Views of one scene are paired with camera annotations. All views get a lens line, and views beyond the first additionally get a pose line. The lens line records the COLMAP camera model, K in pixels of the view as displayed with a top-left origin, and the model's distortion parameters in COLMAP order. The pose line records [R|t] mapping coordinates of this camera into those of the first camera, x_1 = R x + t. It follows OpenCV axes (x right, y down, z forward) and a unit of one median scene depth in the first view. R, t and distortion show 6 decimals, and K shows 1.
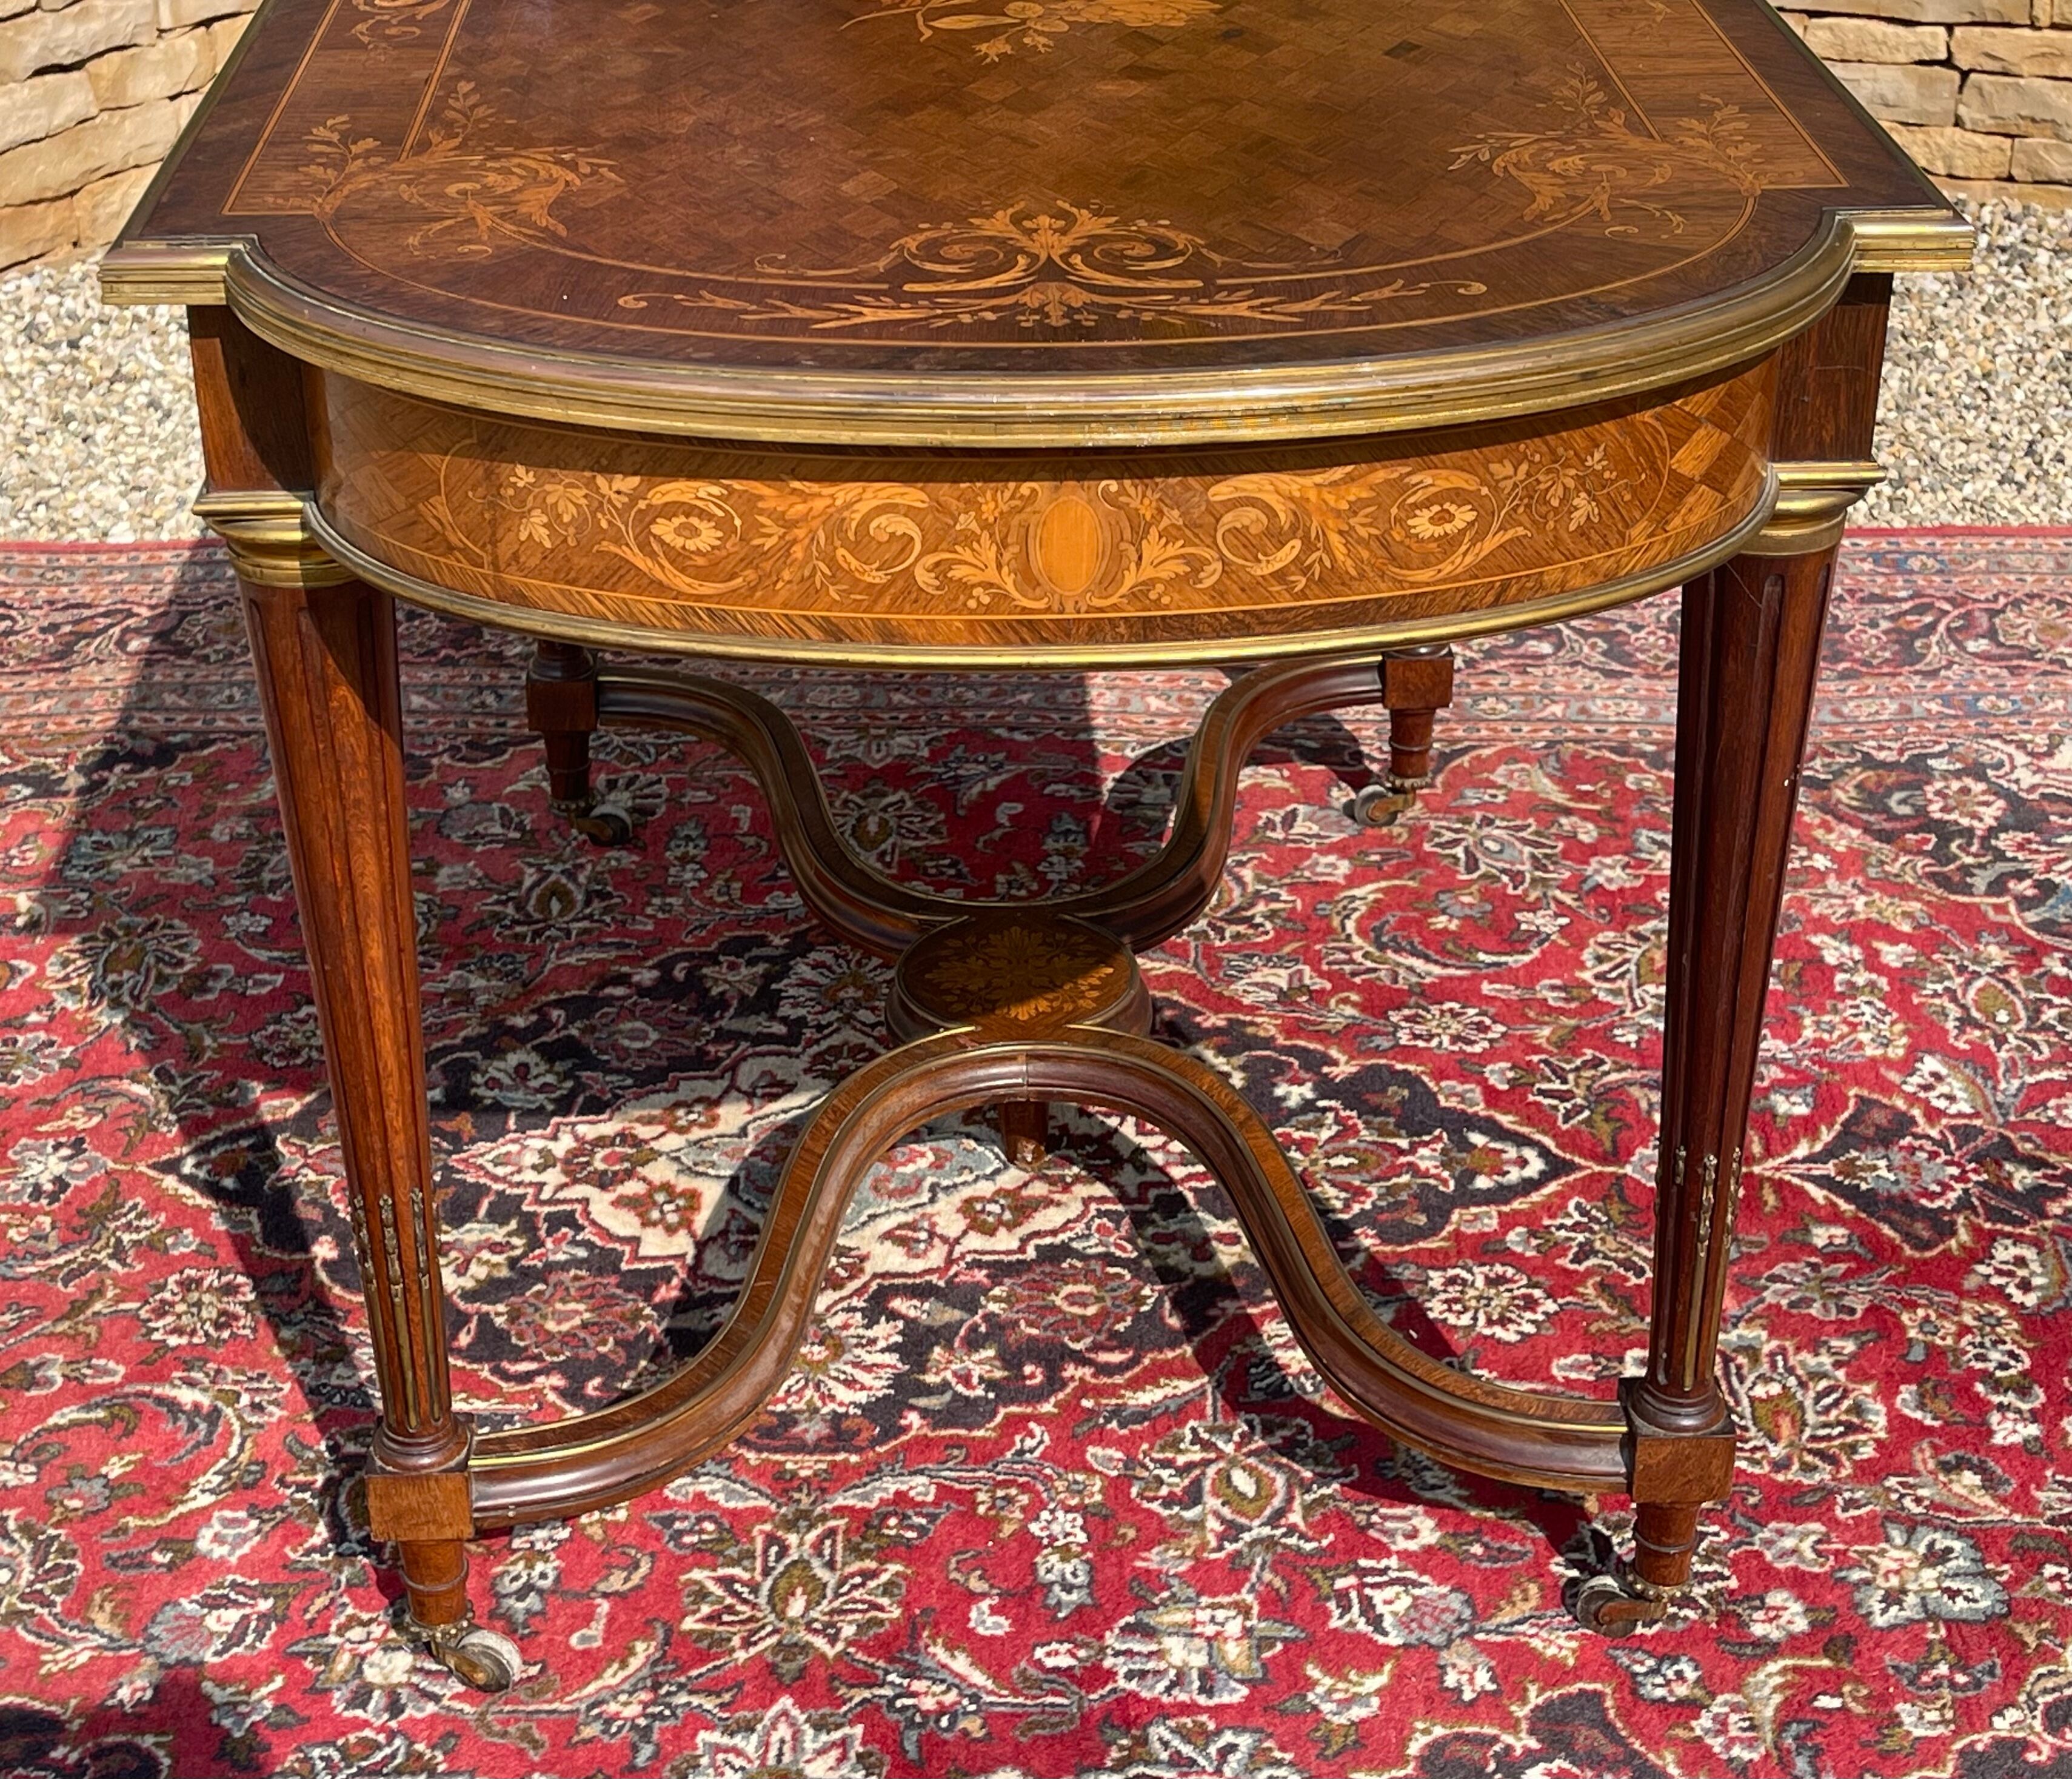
lens RADIAL K [[3591.7, 0, 1038.4], [0, 3591.7, 882.4], [0, 0, 1]] dist [0.040424, 0.000000]
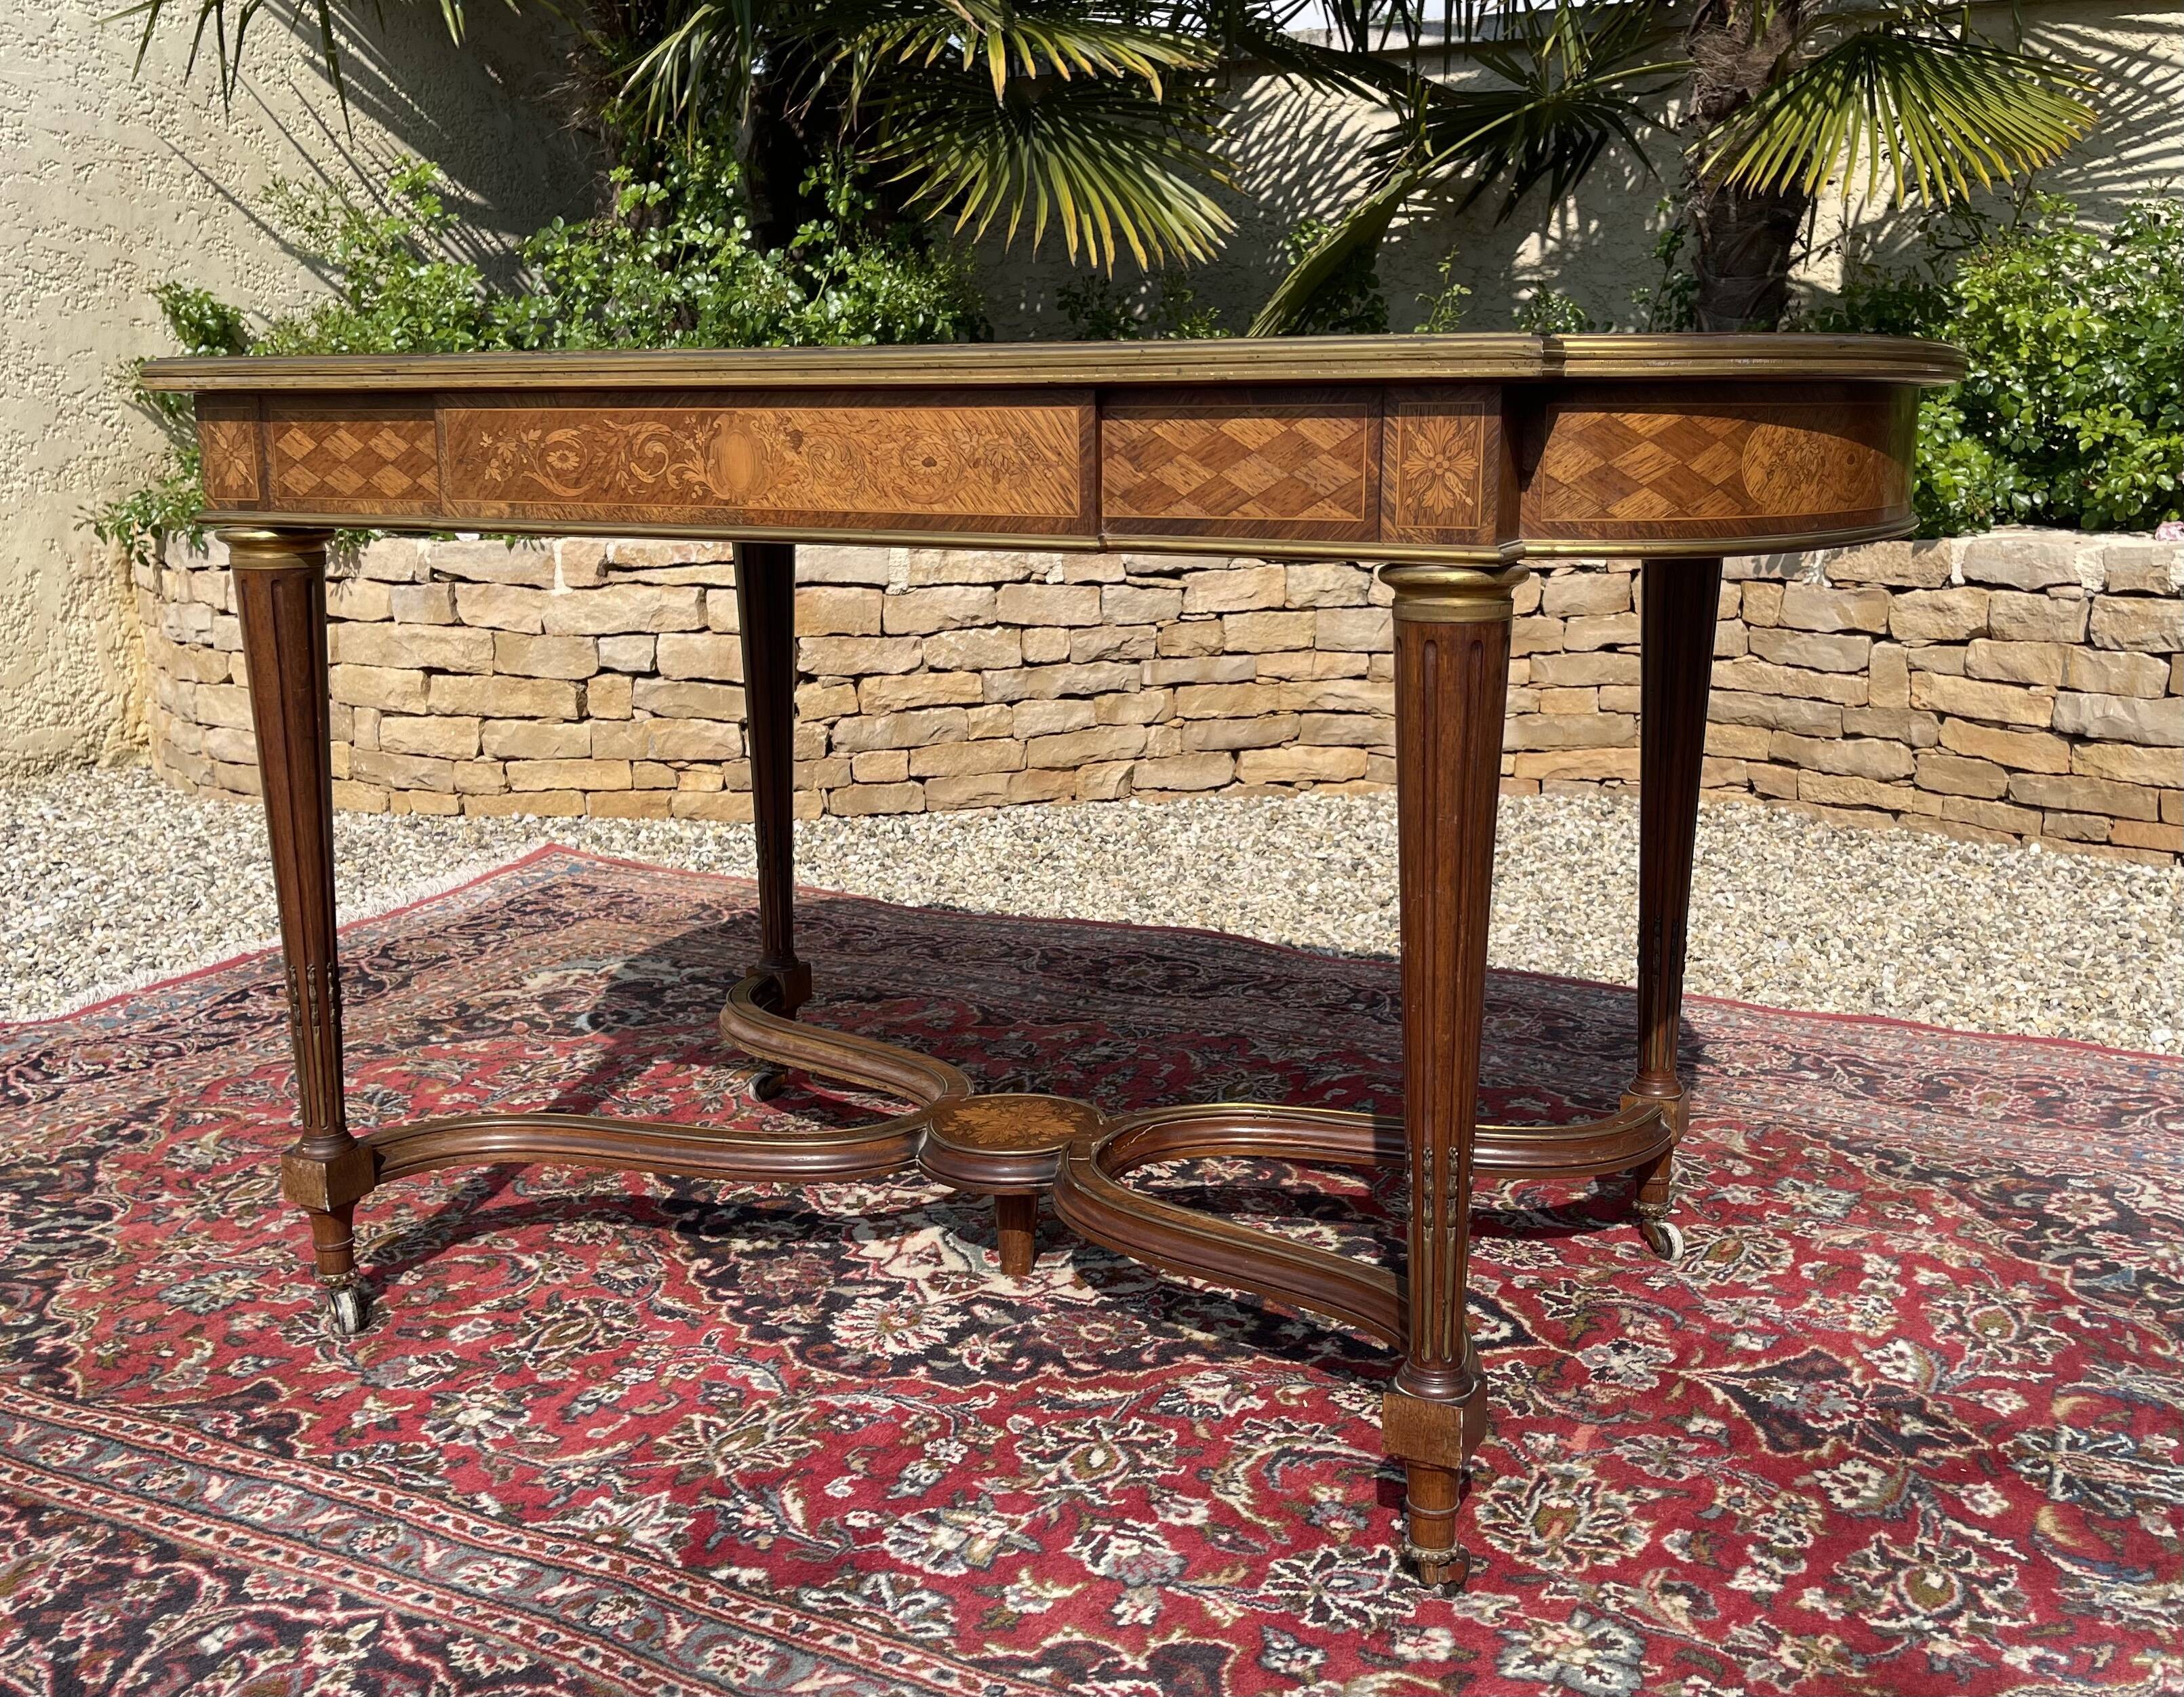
lens RADIAL K [[2121.3, 0, 1084.8], [0, 2121.3, 804.0], [0, 0, 1]] dist [0.016179, 0.000000]
pose [[0.888043, 0.084796, -0.451872, 0.359678], [-0.213310, 0.946650, -0.241564, 0.125207], [0.407281, 0.310908, 0.858754, 0.264100]]
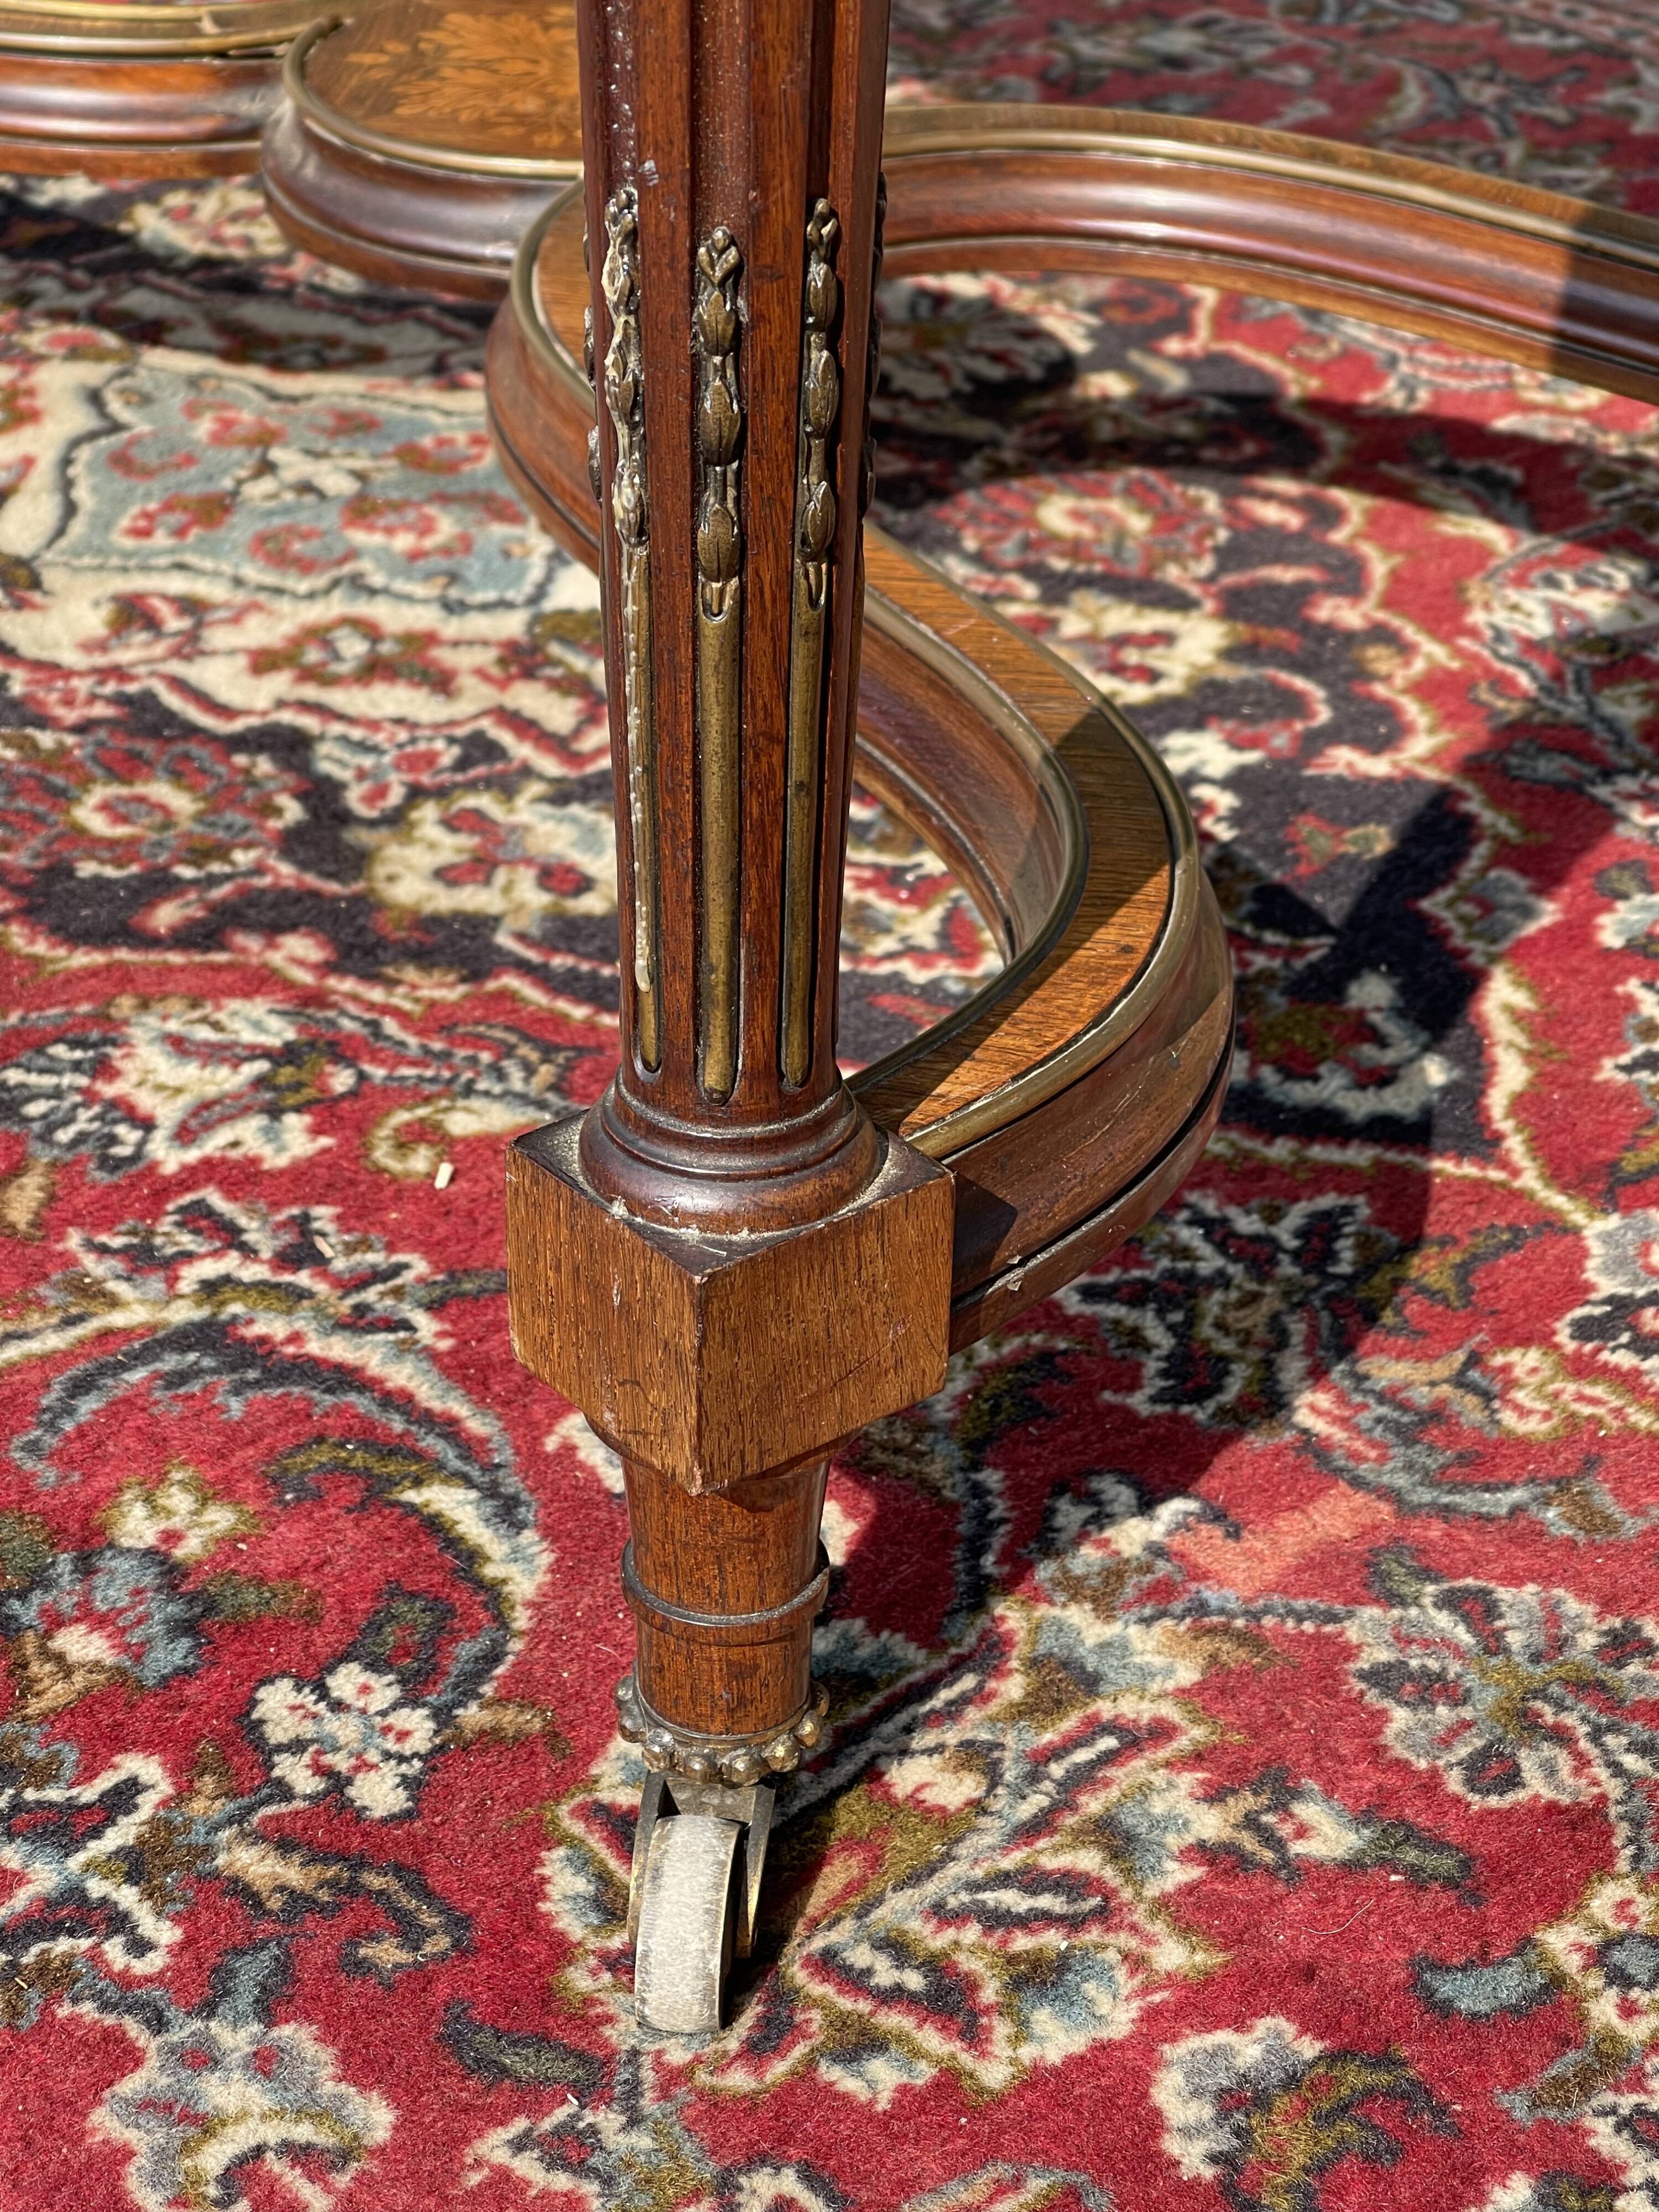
lens RADIAL K [[4206.2, 0, 827.7], [0, 4206.2, 1099.4], [0, 0, 1]] dist [0.209950, 0.000000]
pose [[0.641250, 0.404146, -0.652277, 0.407238], [-0.381345, 0.905498, 0.186142, 0.025351], [0.665864, 0.129379, 0.734770, 0.721040]]
